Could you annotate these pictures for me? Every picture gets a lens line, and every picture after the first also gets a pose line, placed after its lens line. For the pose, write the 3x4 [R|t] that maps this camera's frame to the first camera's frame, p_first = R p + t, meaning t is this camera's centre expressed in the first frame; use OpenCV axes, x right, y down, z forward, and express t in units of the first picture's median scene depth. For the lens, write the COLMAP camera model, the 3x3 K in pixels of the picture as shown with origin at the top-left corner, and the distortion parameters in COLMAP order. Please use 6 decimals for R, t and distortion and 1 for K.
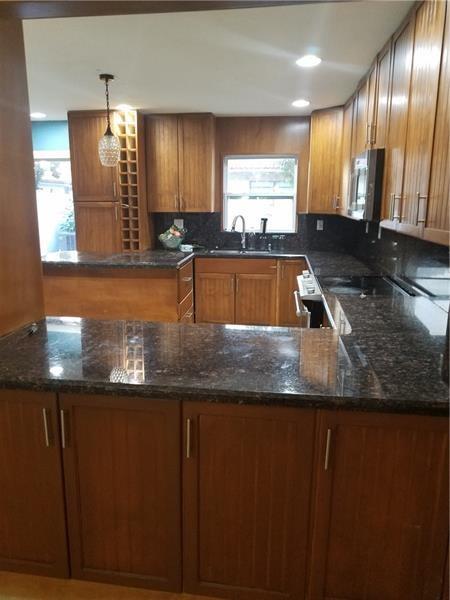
lens RADIAL K [[475.7, 0, 226.0], [0, 475.7, 300.3], [0, 0, 1]] dist [0.002134, -0.005429]
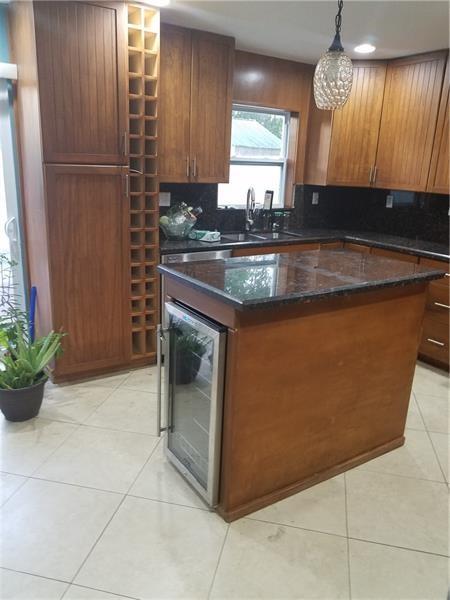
lens RADIAL K [[475.7, 0, 225.1], [0, 475.7, 300.3], [0, 0, 1]] dist [0.002134, -0.005429]
pose [[0.765193, -0.151023, 0.625837, -0.518153], [0.097459, 0.988067, 0.119274, -0.098516], [-0.636382, -0.030275, 0.770780, 0.453056]]
